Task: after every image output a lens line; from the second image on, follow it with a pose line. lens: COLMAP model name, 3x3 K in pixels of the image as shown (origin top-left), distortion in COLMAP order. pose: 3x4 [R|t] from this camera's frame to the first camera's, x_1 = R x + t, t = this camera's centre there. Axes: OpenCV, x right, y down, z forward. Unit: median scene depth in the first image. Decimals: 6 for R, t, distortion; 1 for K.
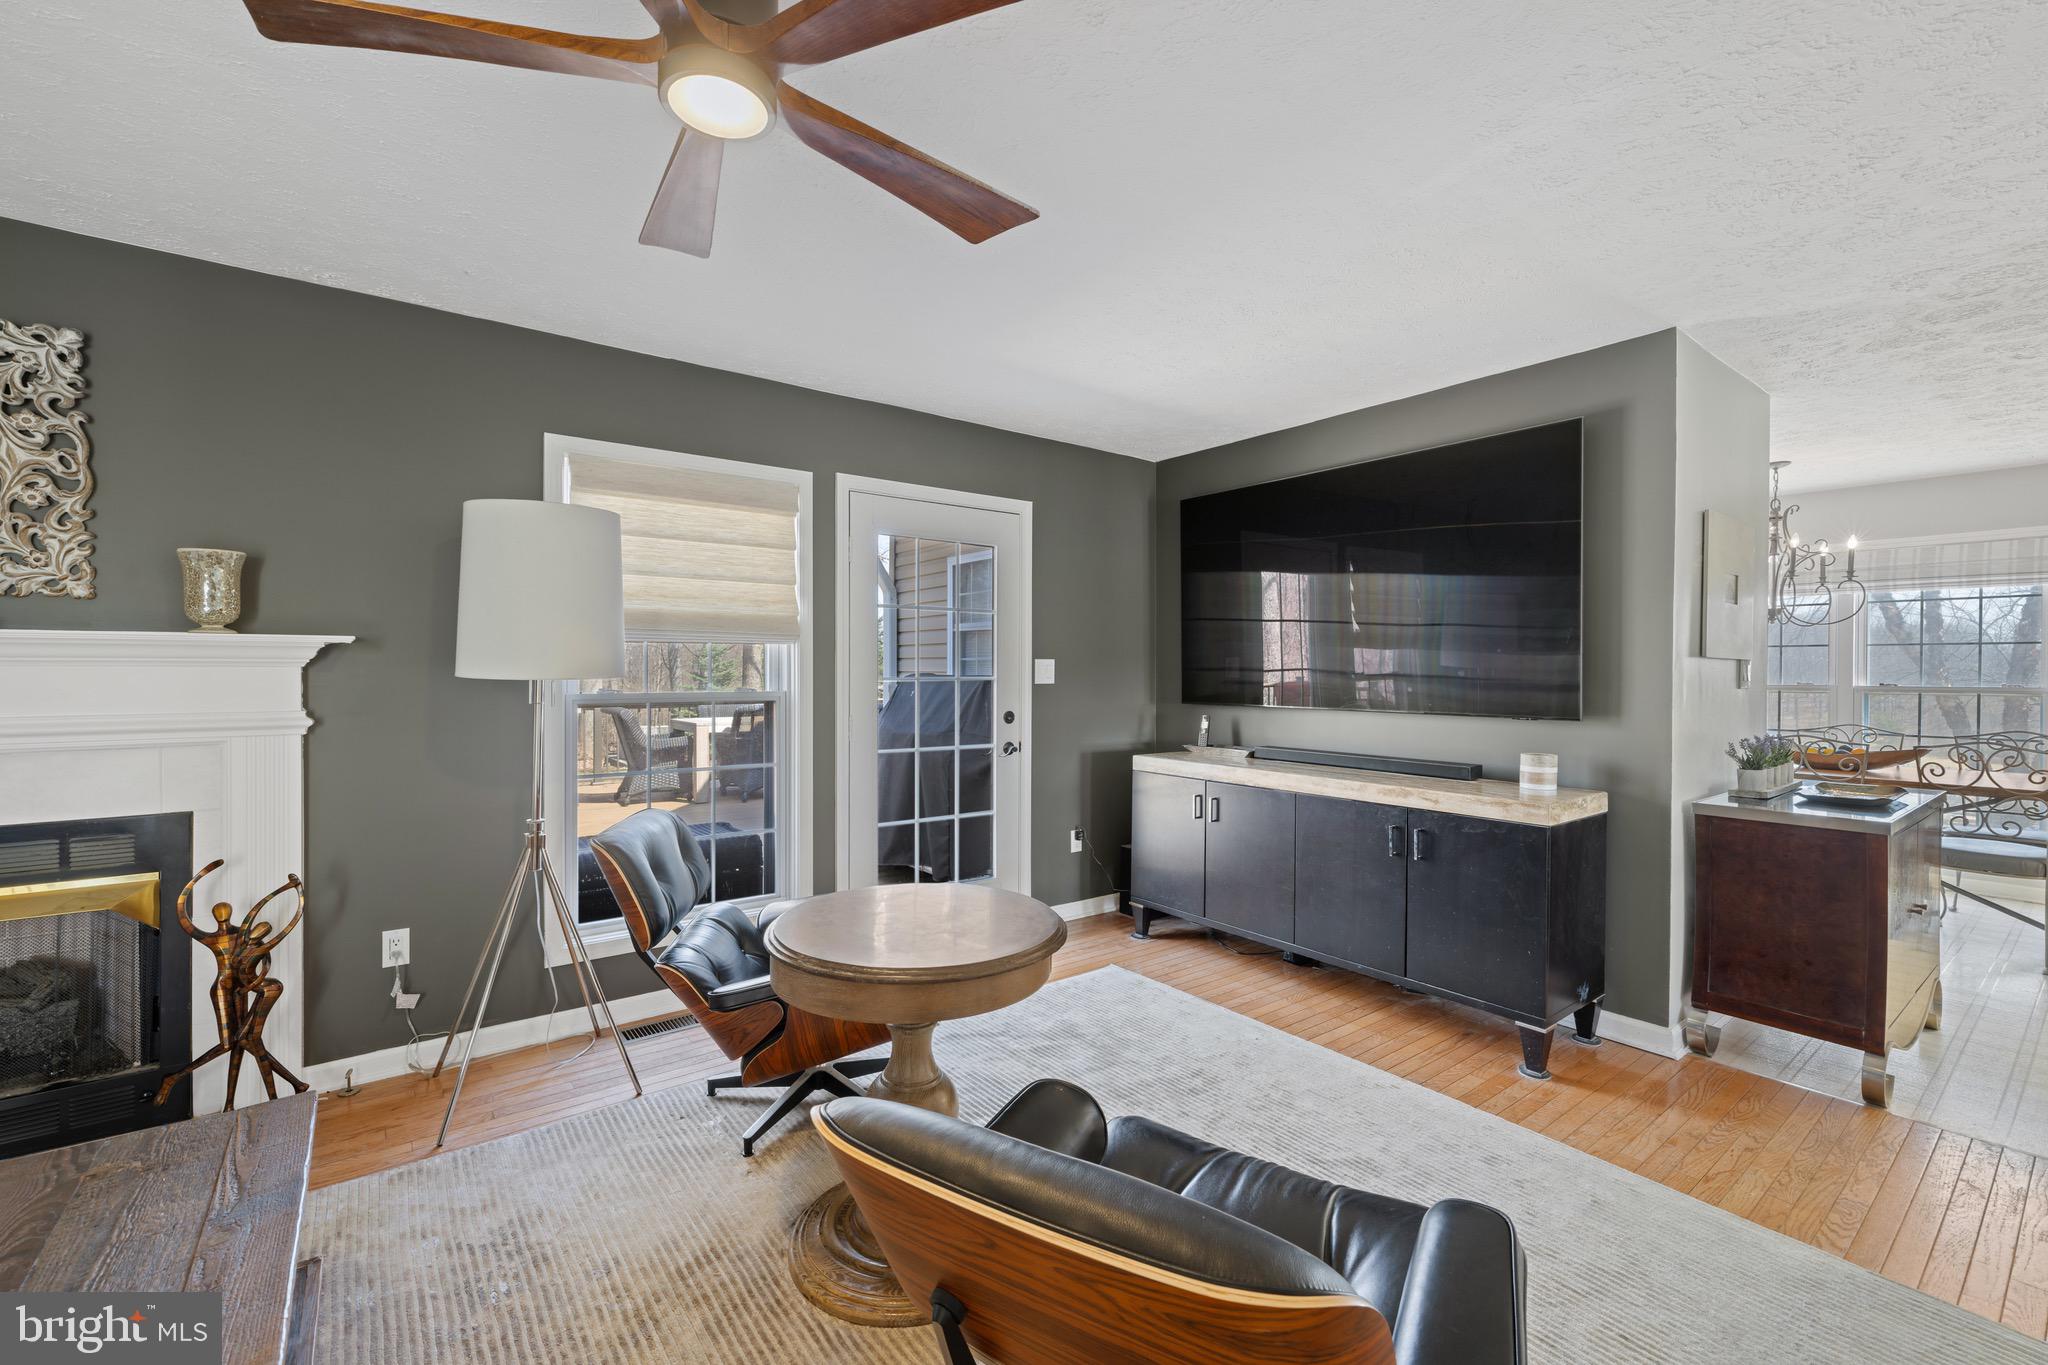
lens RADIAL K [[863.0, 0, 1028.5], [0, 863.0, 681.4], [0, 0, 1]] dist [0.002854, 0.000425]
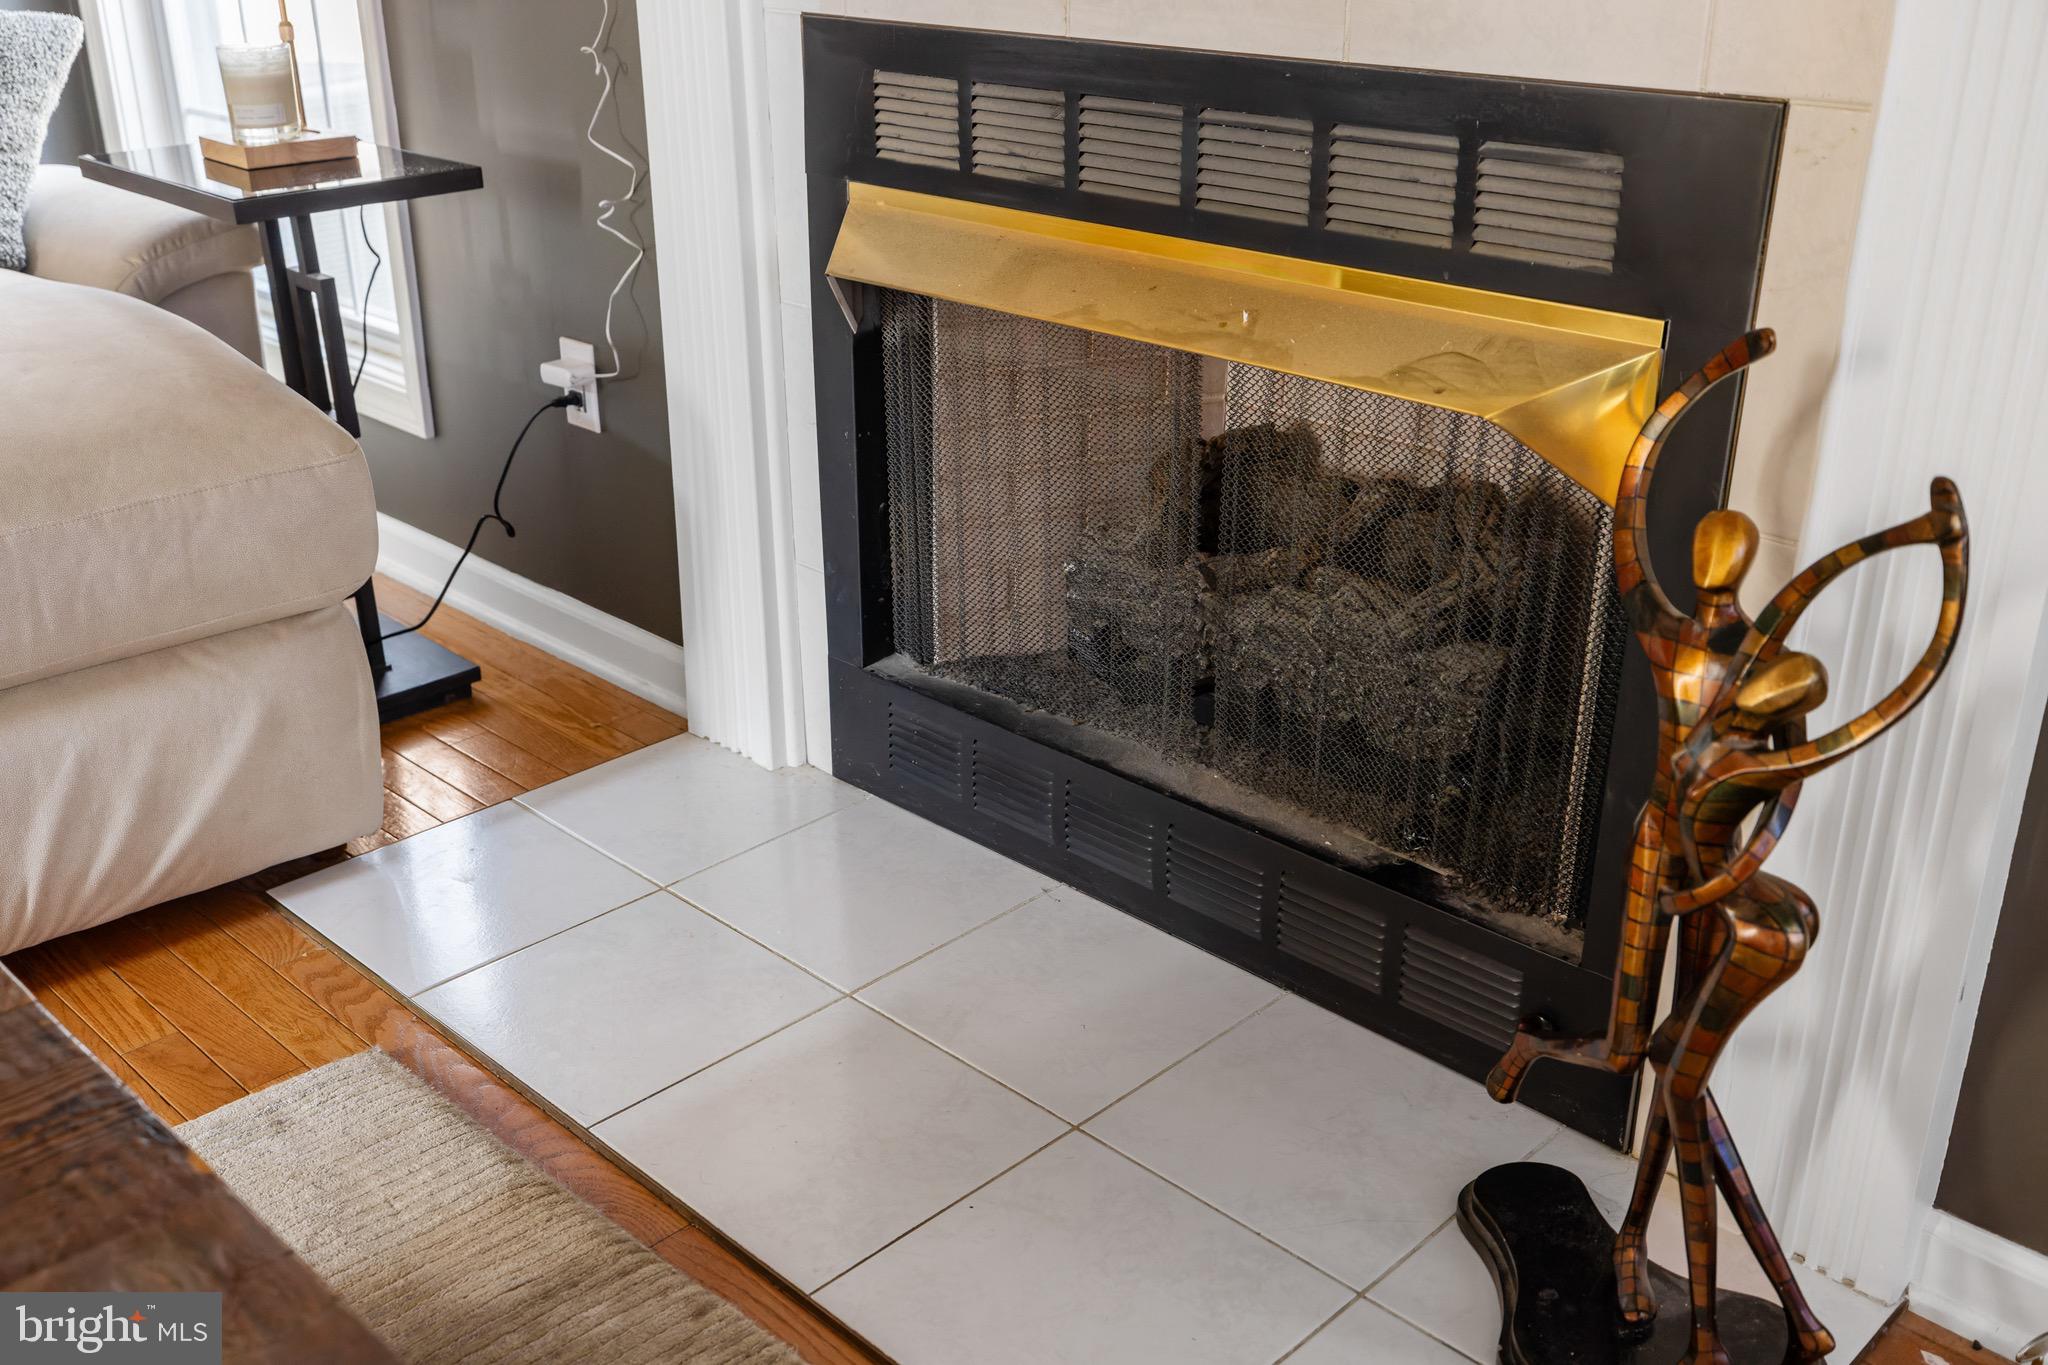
lens RADIAL K [[1972.4, 0, 1024.6], [0, 1972.4, 687.4], [0, 0, 1]] dist [0.007380, 0.000000]
pose [[0.131144, 0.398559, -0.907718, -0.446793], [-0.003876, 0.915825, 0.401559, 0.082214], [0.991356, -0.049144, 0.121649, 0.744418]]
